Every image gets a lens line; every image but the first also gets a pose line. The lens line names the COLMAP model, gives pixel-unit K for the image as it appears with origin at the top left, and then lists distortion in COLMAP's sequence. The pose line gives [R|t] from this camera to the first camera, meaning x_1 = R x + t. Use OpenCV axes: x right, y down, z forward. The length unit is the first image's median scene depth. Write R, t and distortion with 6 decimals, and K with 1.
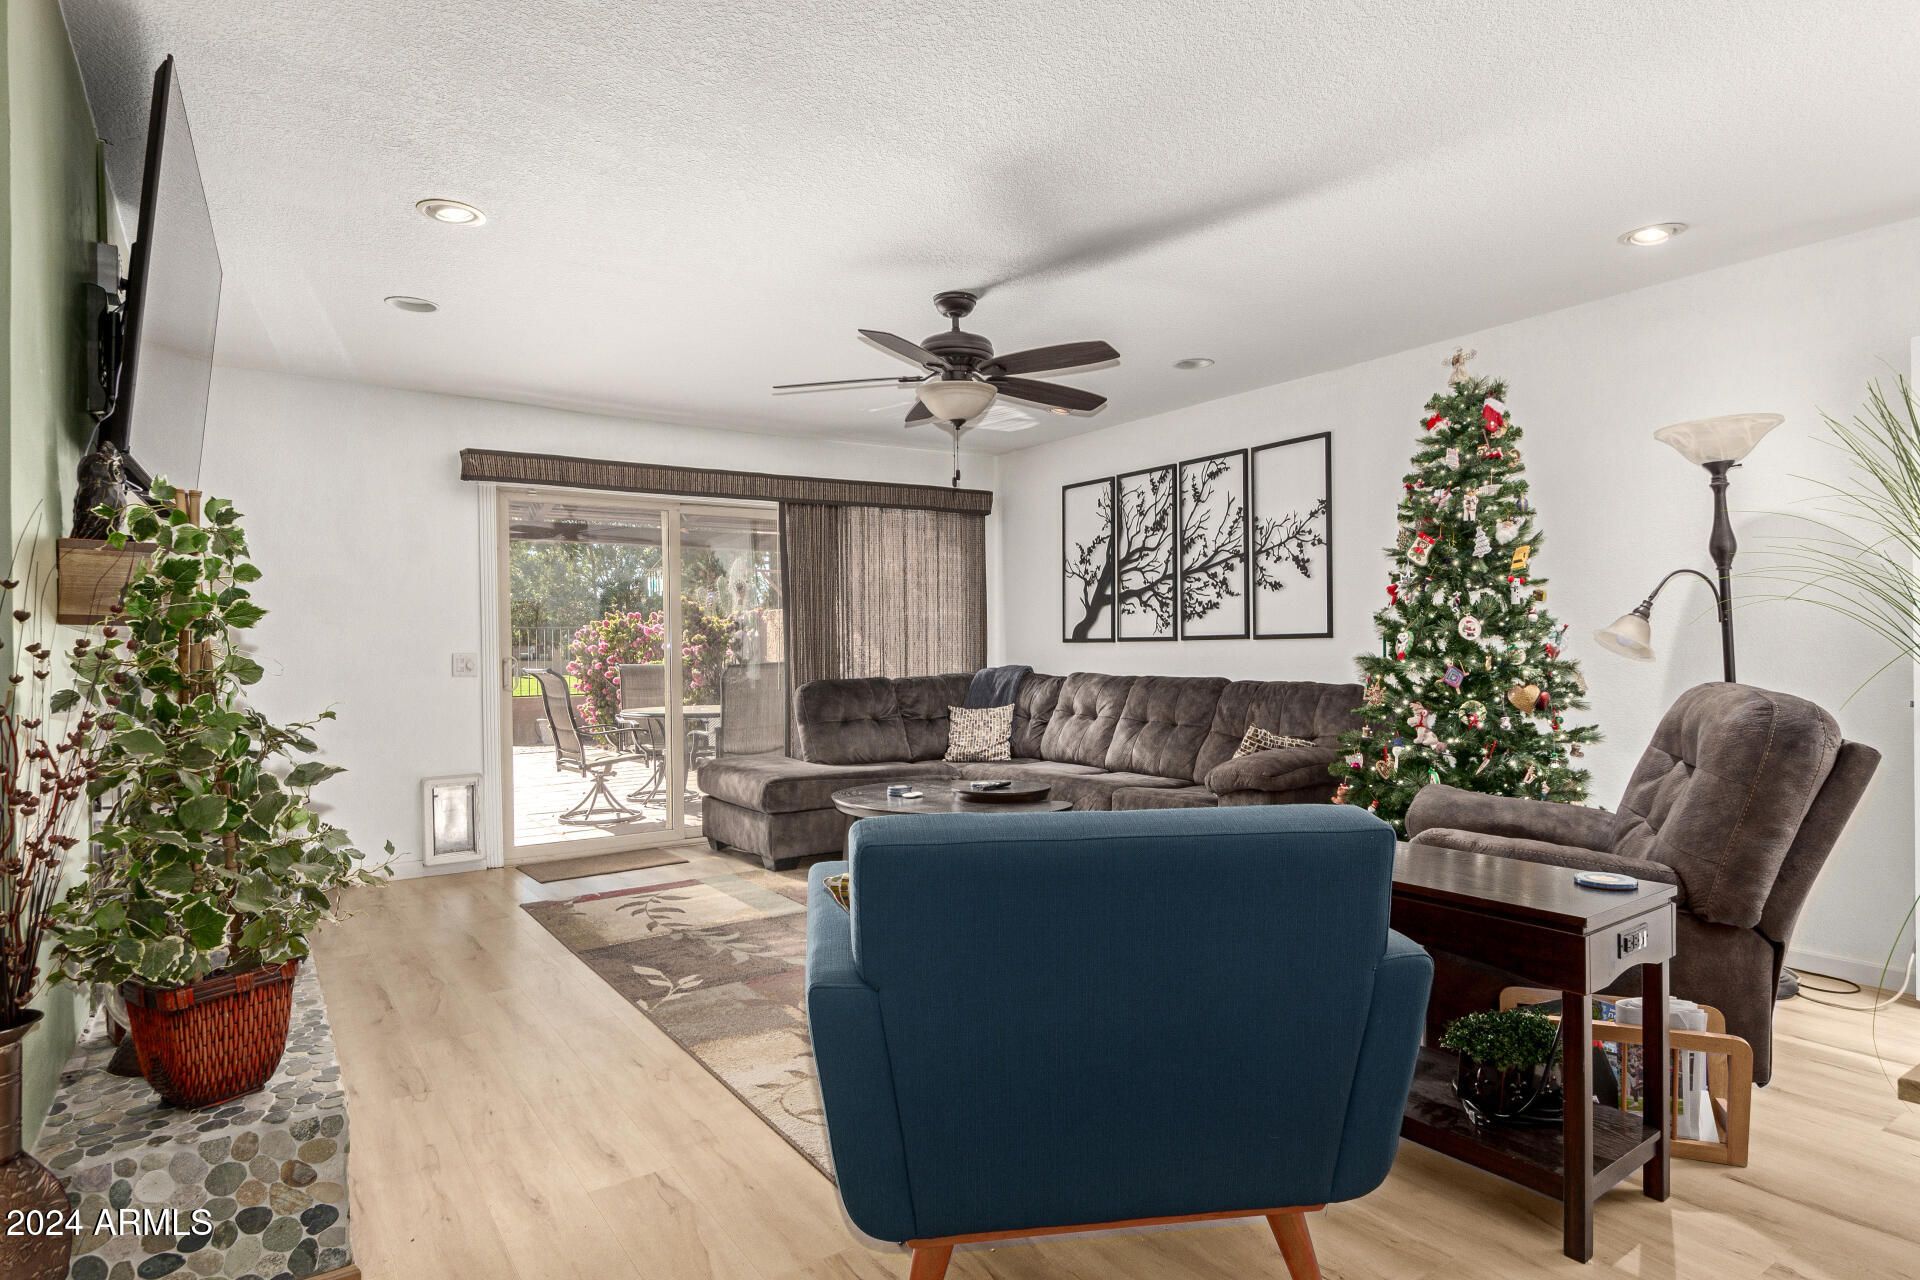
lens RADIAL K [[1049.6, 0, 960.5], [0, 1049.6, 651.8], [0, 0, 1]] dist [0.012534, -0.001866]
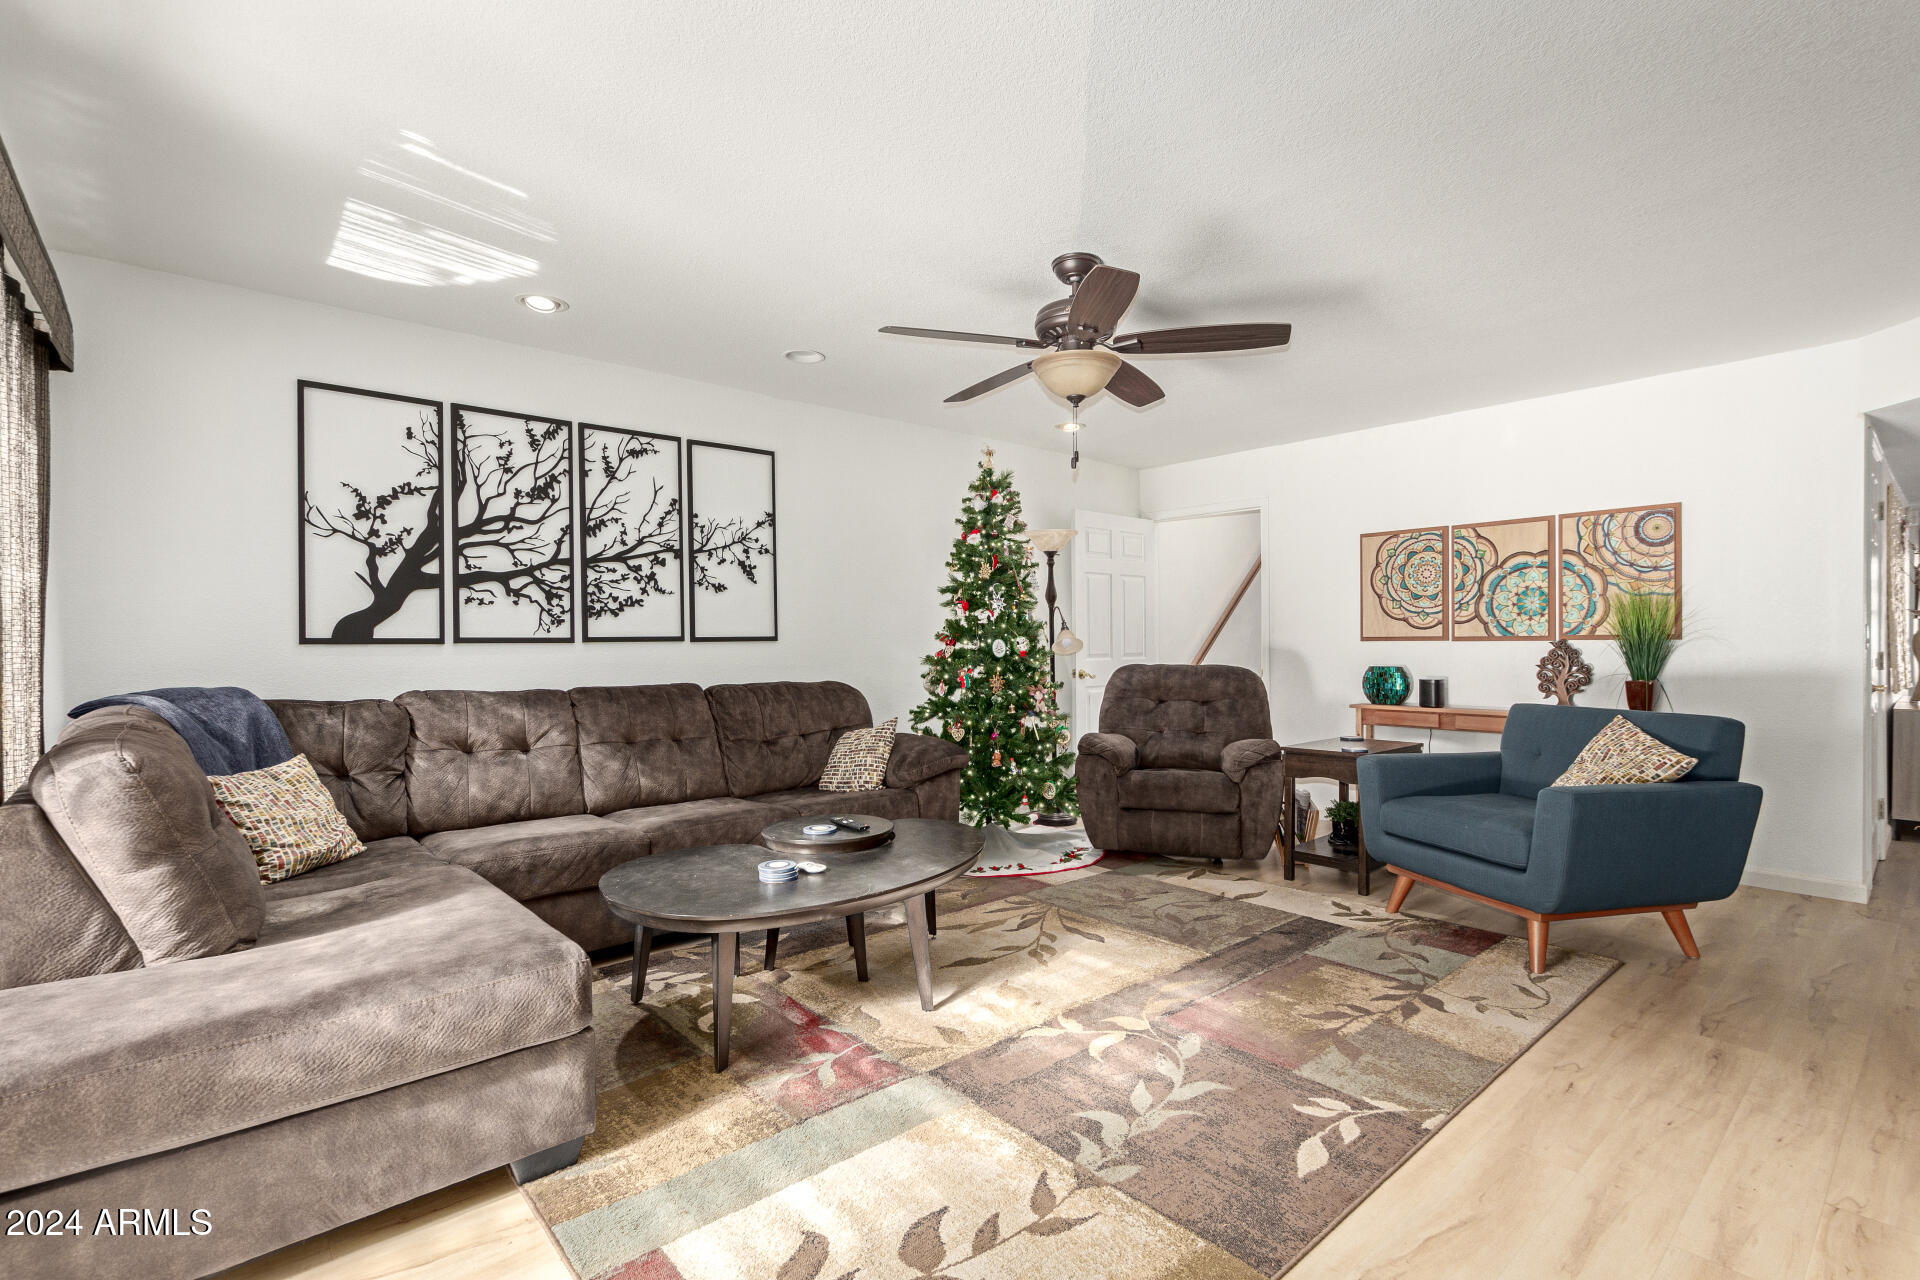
lens RADIAL K [[878.5, 0, 960.2], [0, 878.5, 648.6], [0, 0, 1]] dist [0.001142, 0.000038]
pose [[-0.109202, 0.003906, 0.994012, -0.507032], [0.012475, 0.999919, -0.002559, -0.000554], [-0.993941, 0.012120, -0.109242, 0.801265]]
